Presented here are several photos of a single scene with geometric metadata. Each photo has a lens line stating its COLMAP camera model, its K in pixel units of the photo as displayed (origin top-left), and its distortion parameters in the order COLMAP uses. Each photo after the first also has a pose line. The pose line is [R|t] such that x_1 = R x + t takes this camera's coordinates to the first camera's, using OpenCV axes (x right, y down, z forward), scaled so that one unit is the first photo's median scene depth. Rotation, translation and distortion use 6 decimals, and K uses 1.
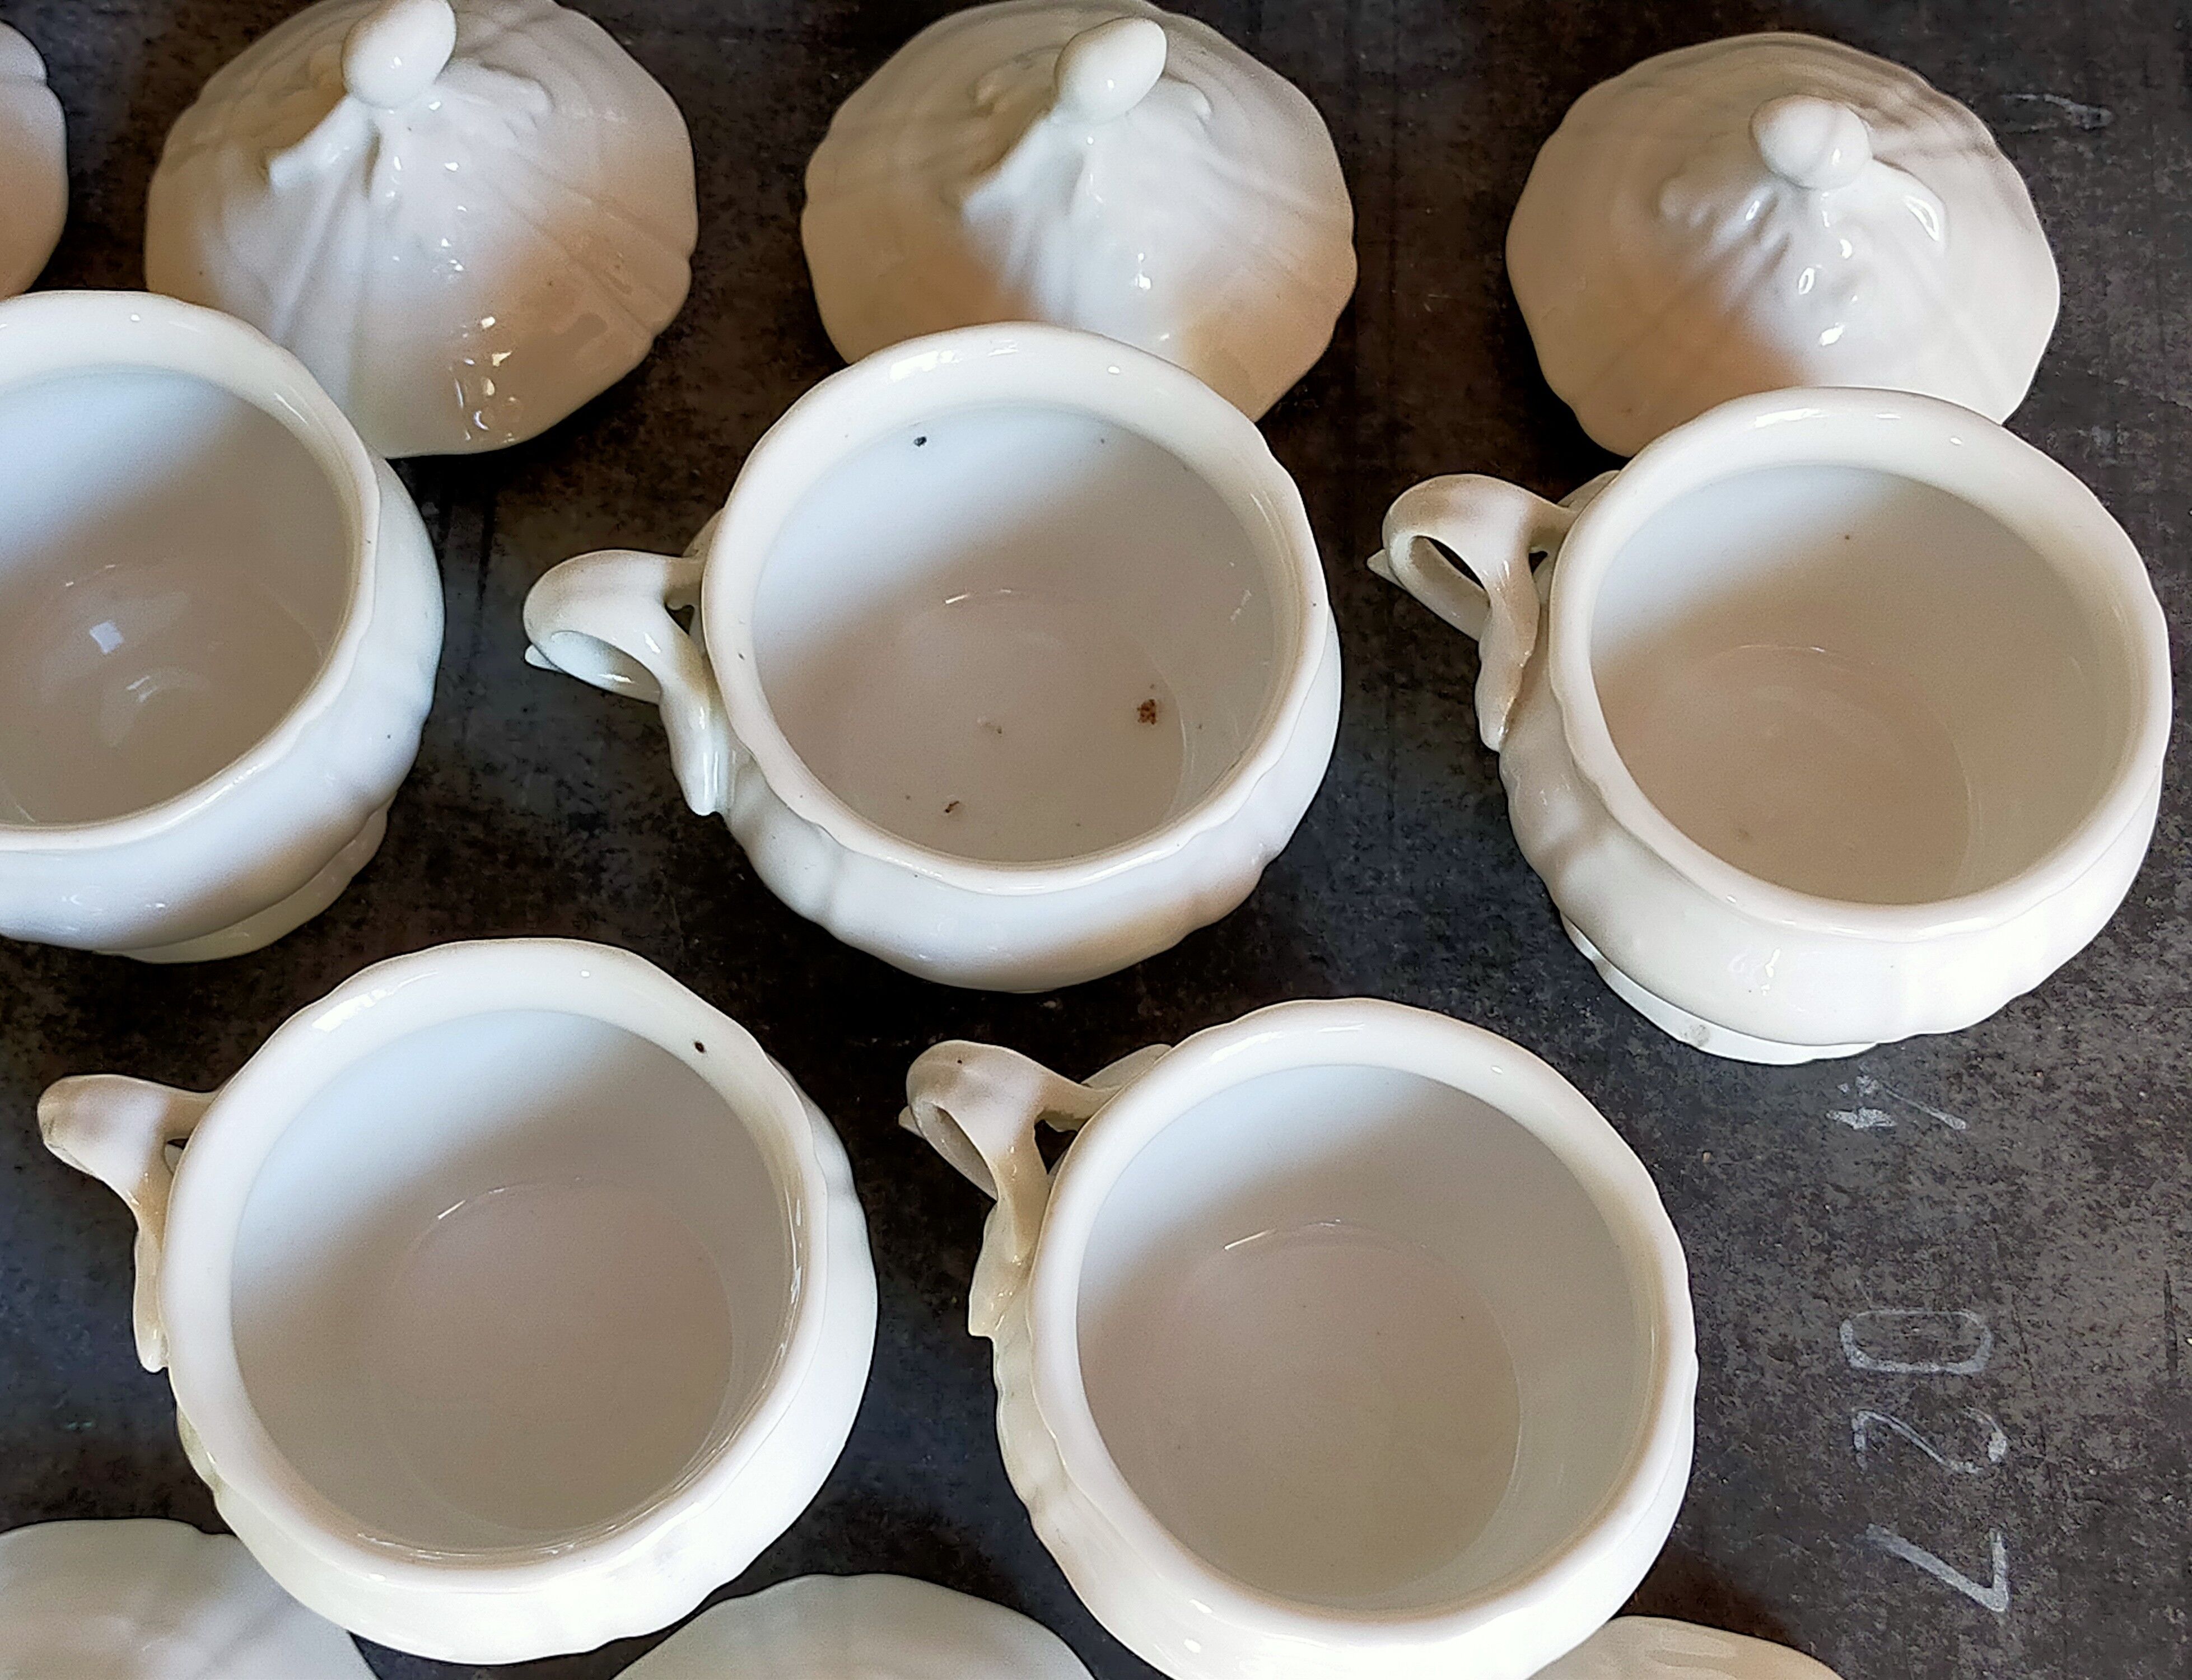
lens RADIAL K [[3293.3, 0, 1035.2], [0, 3293.3, 852.3], [0, 0, 1]] dist [0.061531, 0.000000]
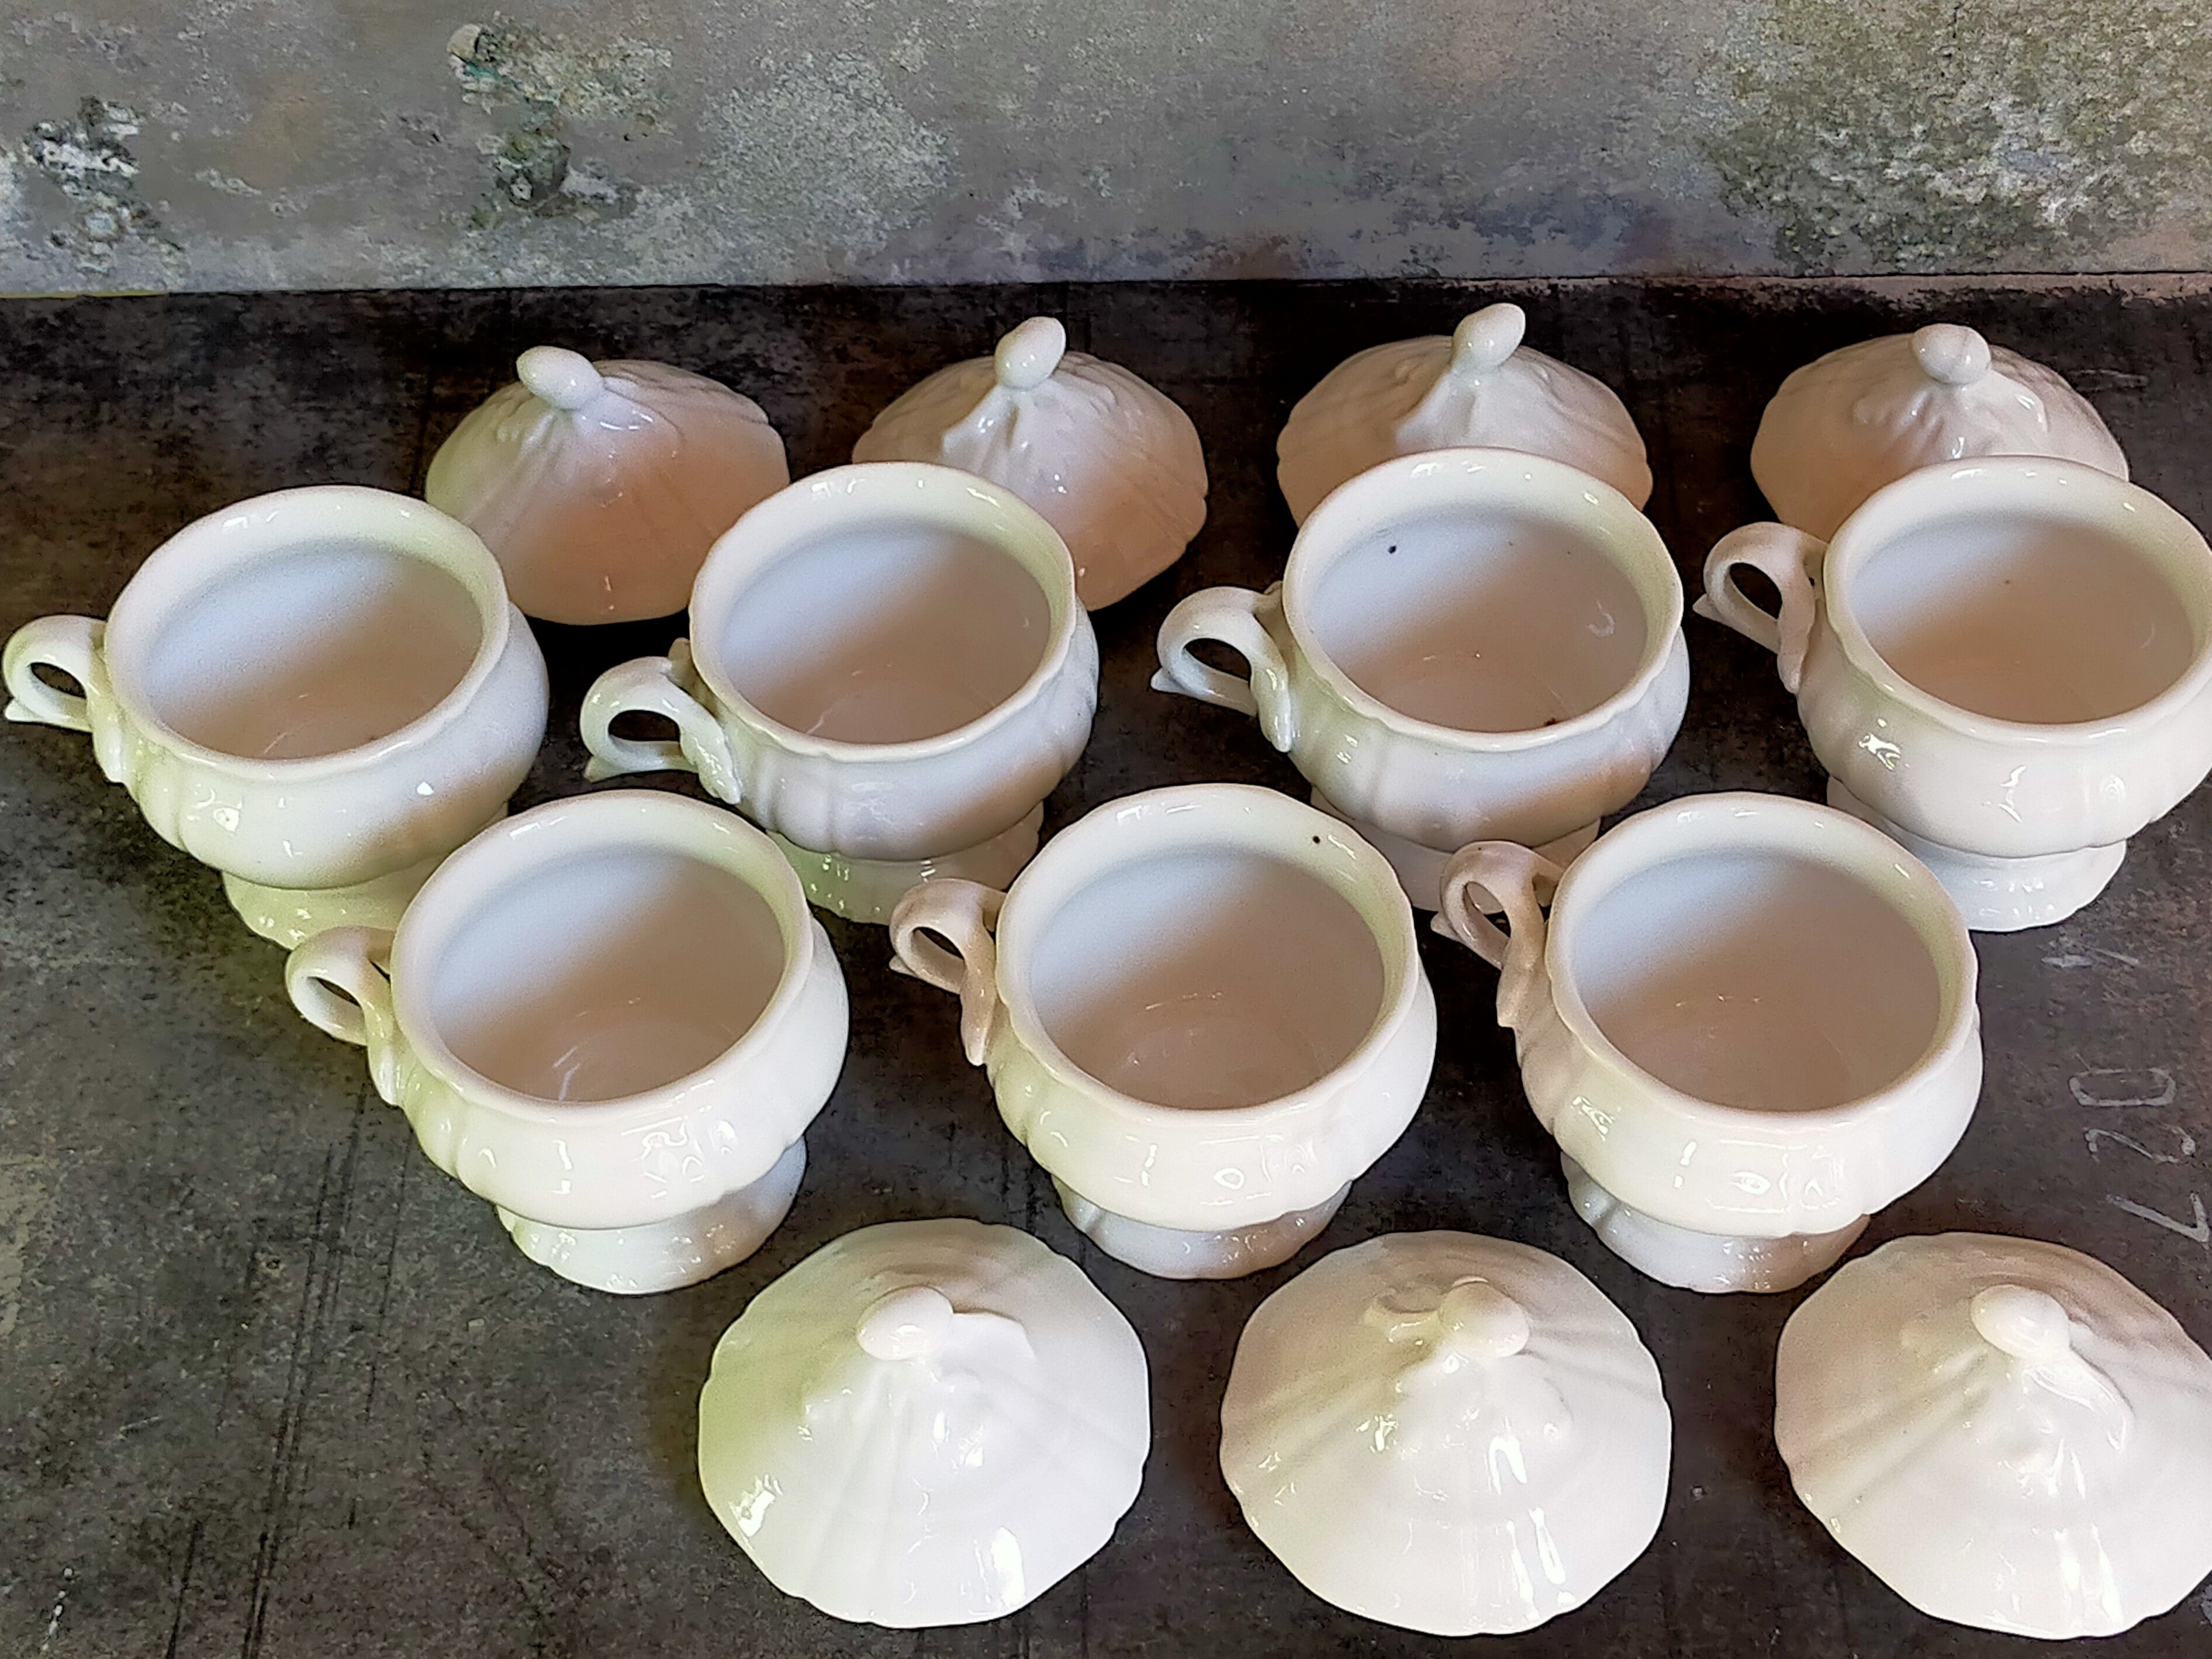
lens RADIAL K [[3298.1, 0, 1076.2], [0, 3298.1, 889.6], [0, 0, 1]] dist [0.056664, 0.000000]
pose [[0.998409, -0.054935, -0.012723, -0.165381], [0.049708, 0.963955, -0.261379, 0.408335], [0.026624, 0.260331, 0.965152, -0.430511]]
